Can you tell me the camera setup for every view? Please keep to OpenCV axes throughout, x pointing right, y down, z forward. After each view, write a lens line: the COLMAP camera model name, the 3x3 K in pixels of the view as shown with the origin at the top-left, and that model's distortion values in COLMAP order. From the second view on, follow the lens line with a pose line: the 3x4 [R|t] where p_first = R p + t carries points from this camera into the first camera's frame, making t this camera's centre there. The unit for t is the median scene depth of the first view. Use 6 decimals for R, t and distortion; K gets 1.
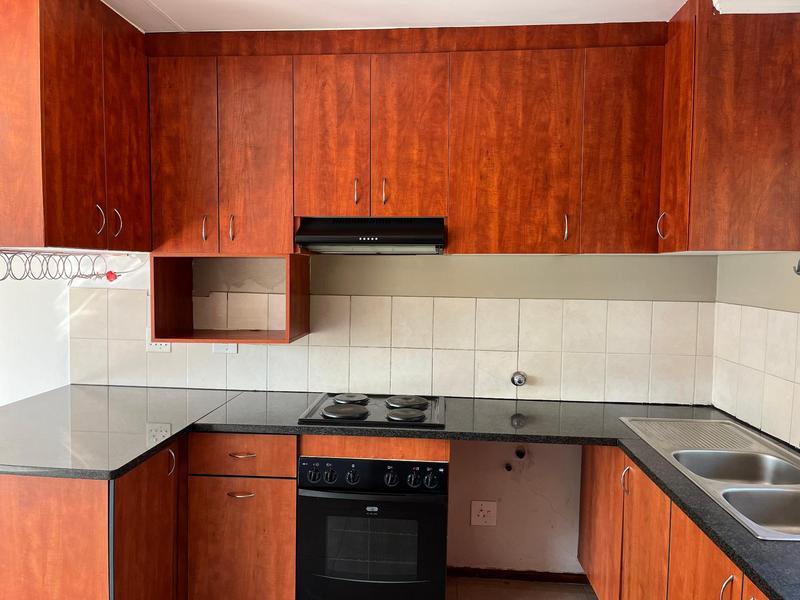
lens RADIAL K [[607.6, 0, 396.7], [0, 607.6, 301.8], [0, 0, 1]] dist [0.063039, -0.054275]
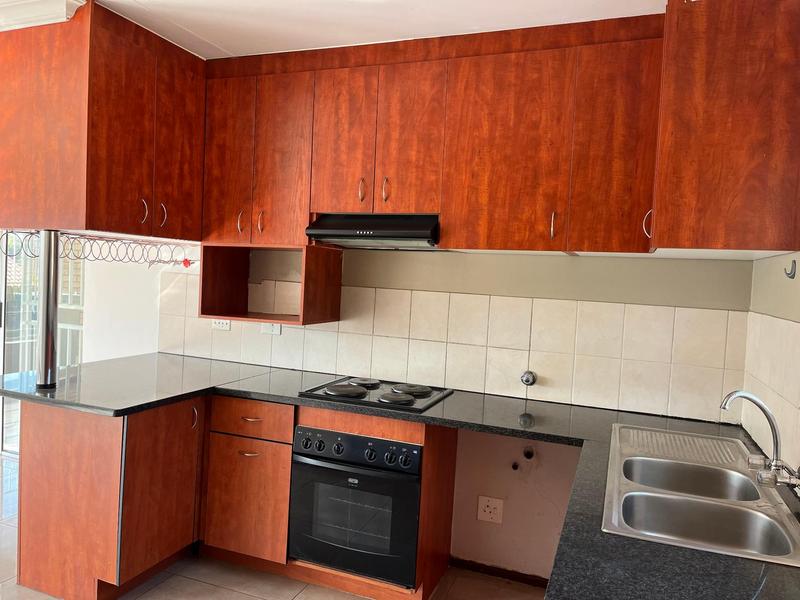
lens RADIAL K [[607.6, 0, 405.8], [0, 607.6, 297.5], [0, 0, 1]] dist [0.063039, -0.054275]
pose [[0.956962, 0.046914, -0.286396, 0.338328], [-0.055841, 0.998173, -0.023078, 0.033814], [0.284790, 0.038077, 0.957833, -0.022044]]
